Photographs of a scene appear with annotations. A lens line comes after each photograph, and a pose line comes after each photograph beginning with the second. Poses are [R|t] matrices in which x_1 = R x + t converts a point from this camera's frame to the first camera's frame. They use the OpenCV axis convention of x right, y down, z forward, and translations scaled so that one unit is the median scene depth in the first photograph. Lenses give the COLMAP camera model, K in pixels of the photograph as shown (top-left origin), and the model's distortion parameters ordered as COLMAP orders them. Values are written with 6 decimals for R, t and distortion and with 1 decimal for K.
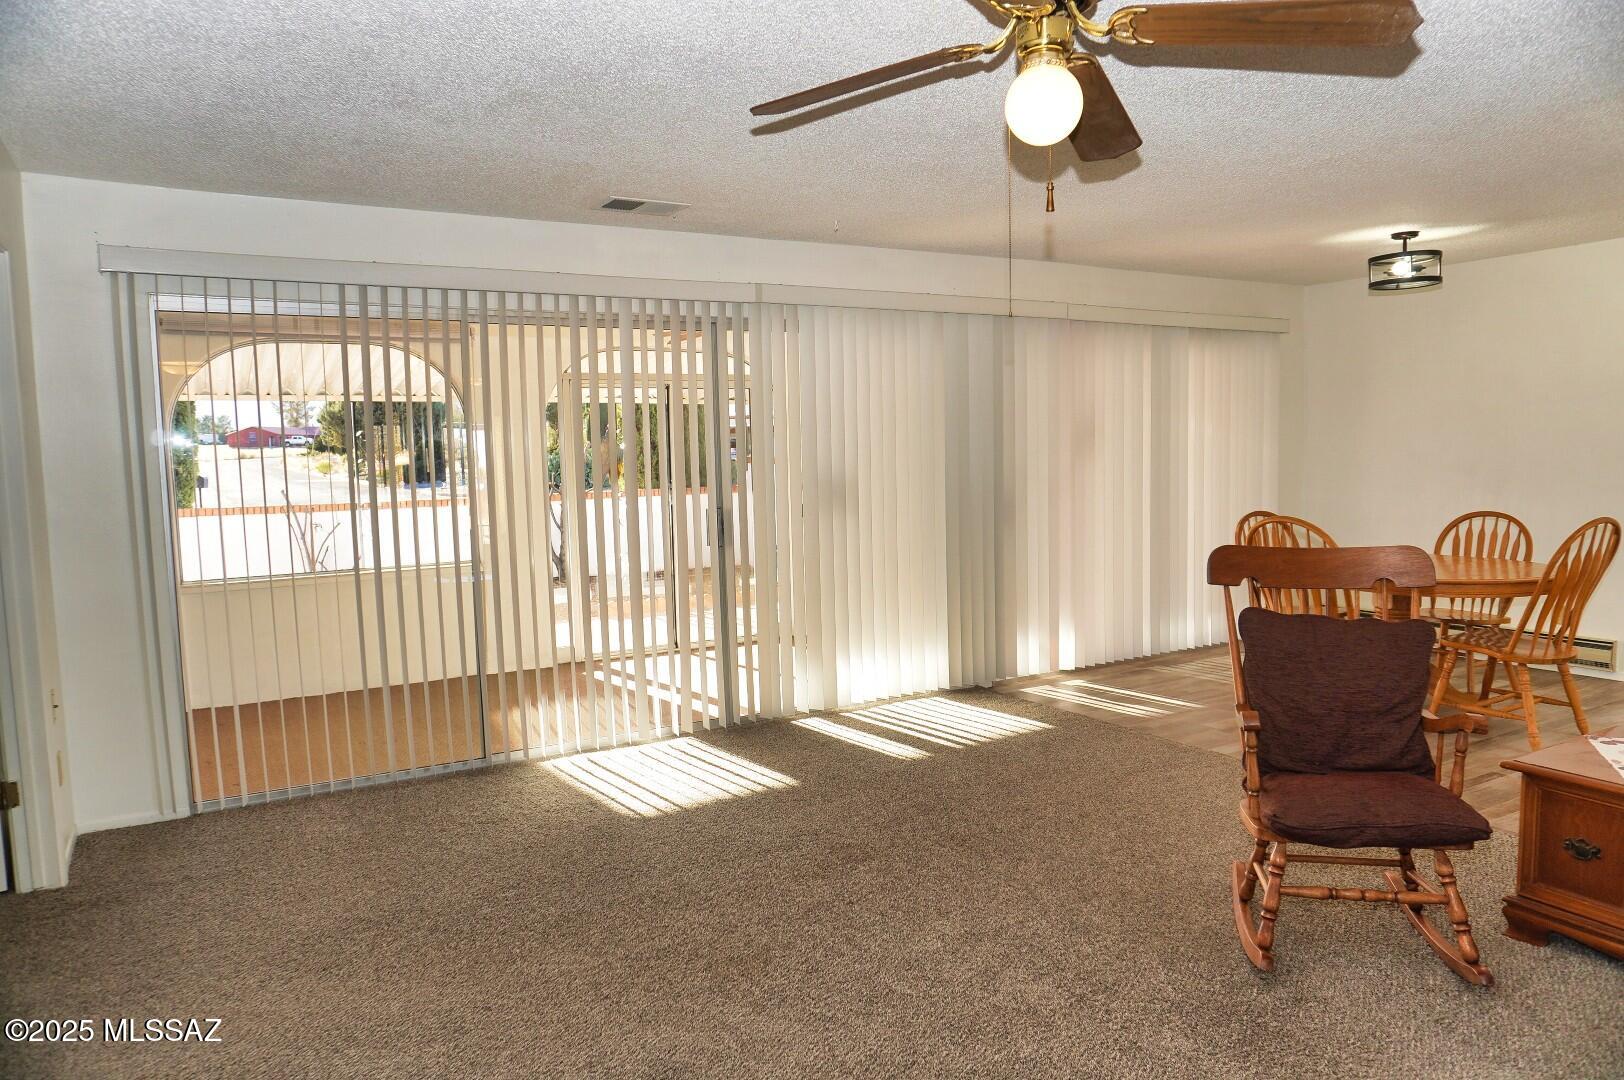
lens RADIAL K [[1072.9, 0, 813.5], [0, 1072.9, 547.7], [0, 0, 1]] dist [-0.051368, 0.031617]
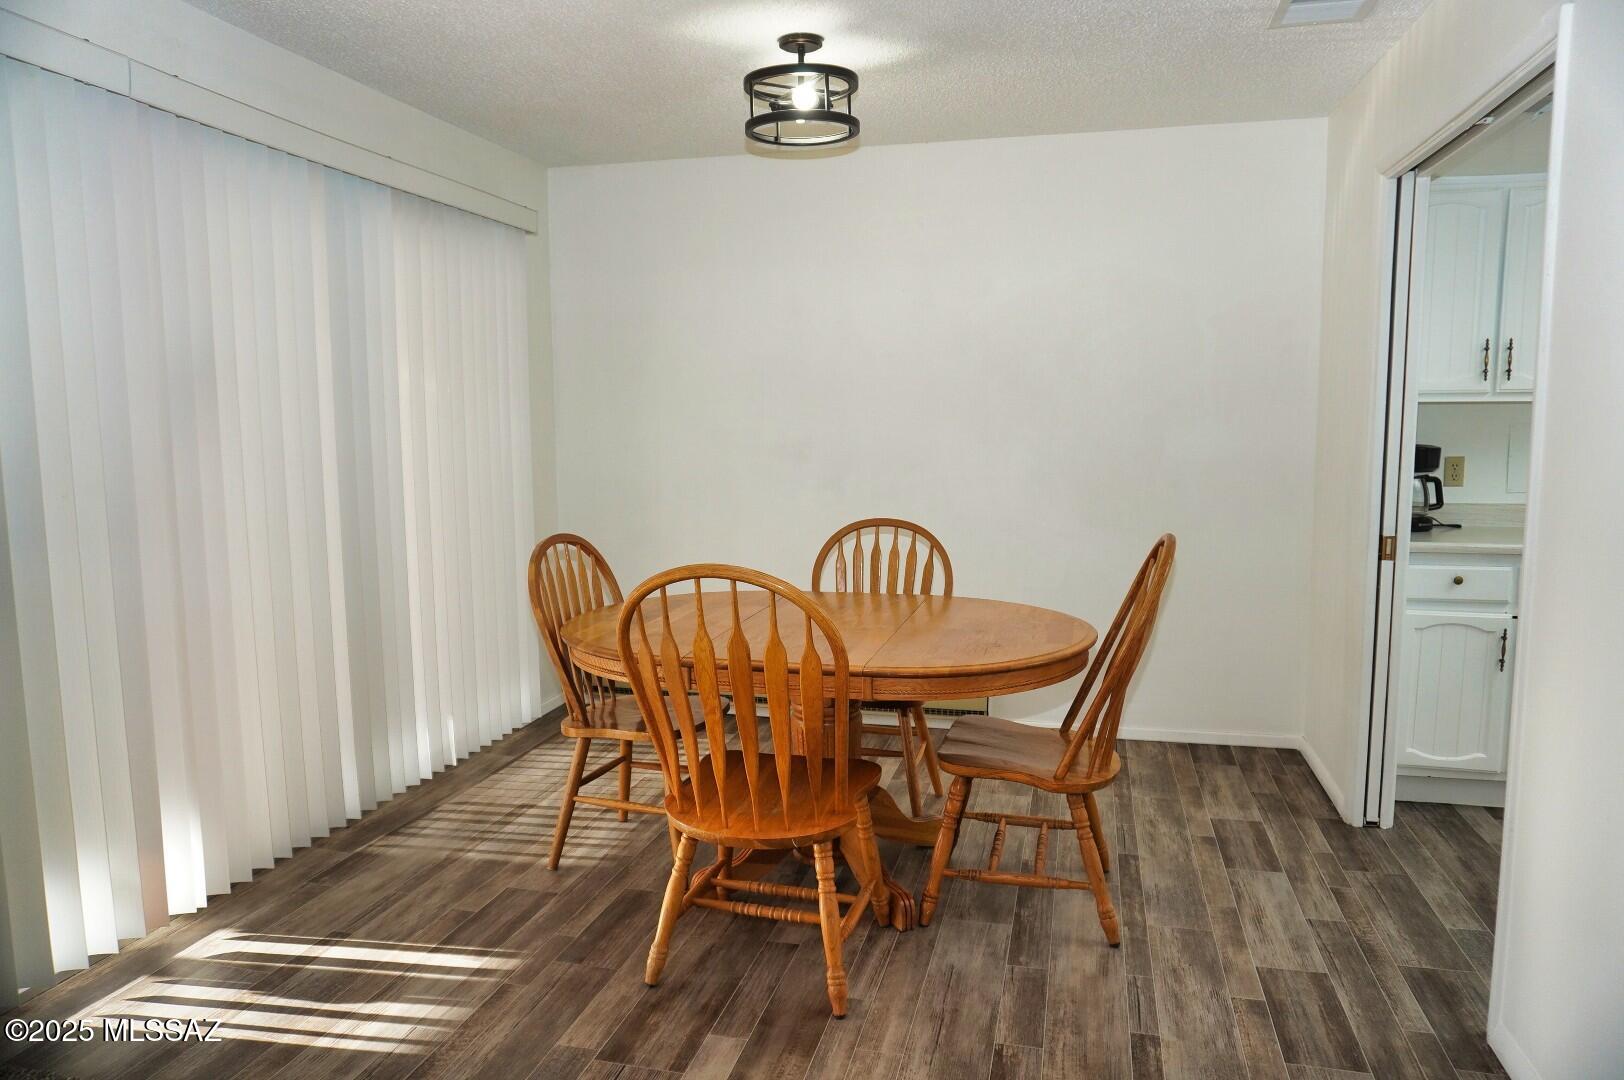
lens RADIAL K [[1088.5, 0, 816.3], [0, 1088.5, 549.1], [0, 0, 1]] dist [-0.012547, 0.006160]
pose [[0.708578, -0.066704, 0.702473, 0.128993], [0.059330, 0.997629, 0.034886, -0.042188], [-0.703134, 0.016958, 0.710855, 0.548309]]
